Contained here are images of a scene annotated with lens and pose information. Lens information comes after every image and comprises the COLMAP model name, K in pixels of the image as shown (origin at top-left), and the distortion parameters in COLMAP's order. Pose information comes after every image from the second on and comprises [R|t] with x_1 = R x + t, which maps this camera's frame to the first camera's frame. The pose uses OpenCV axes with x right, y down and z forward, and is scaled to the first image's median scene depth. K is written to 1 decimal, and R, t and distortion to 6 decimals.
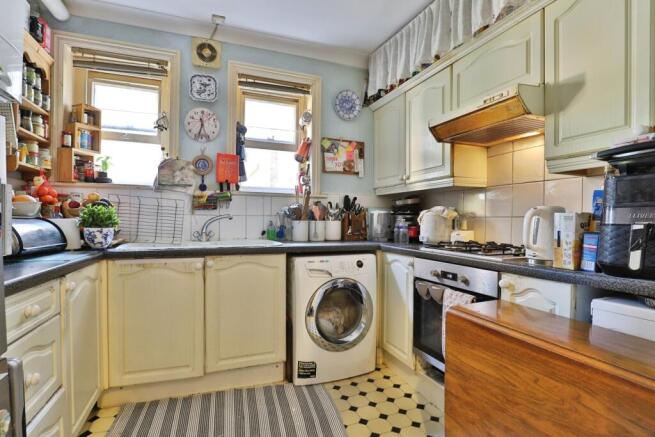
lens RADIAL K [[323.6, 0, 327.0], [0, 323.6, 222.6], [0, 0, 1]] dist [-0.031447, 0.001824]
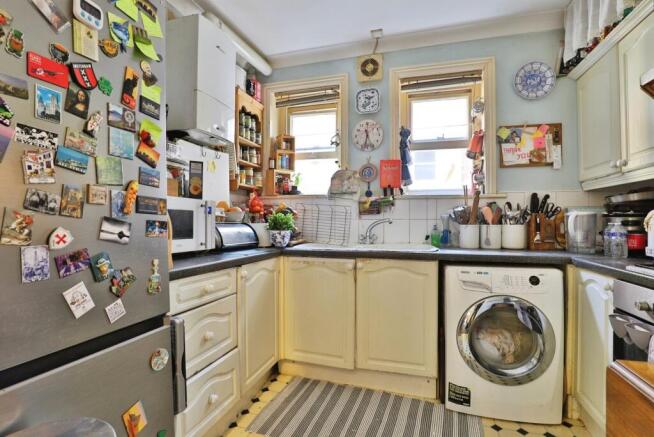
lens RADIAL K [[323.9, 0, 328.9], [0, 323.9, 219.4], [0, 0, 1]] dist [-0.030472, 0.001083]
pose [[0.784065, -0.008426, -0.620621, 0.185962], [-0.002567, 0.999855, -0.016818, -0.005423], [0.620673, 0.014779, 0.783930, 0.080096]]
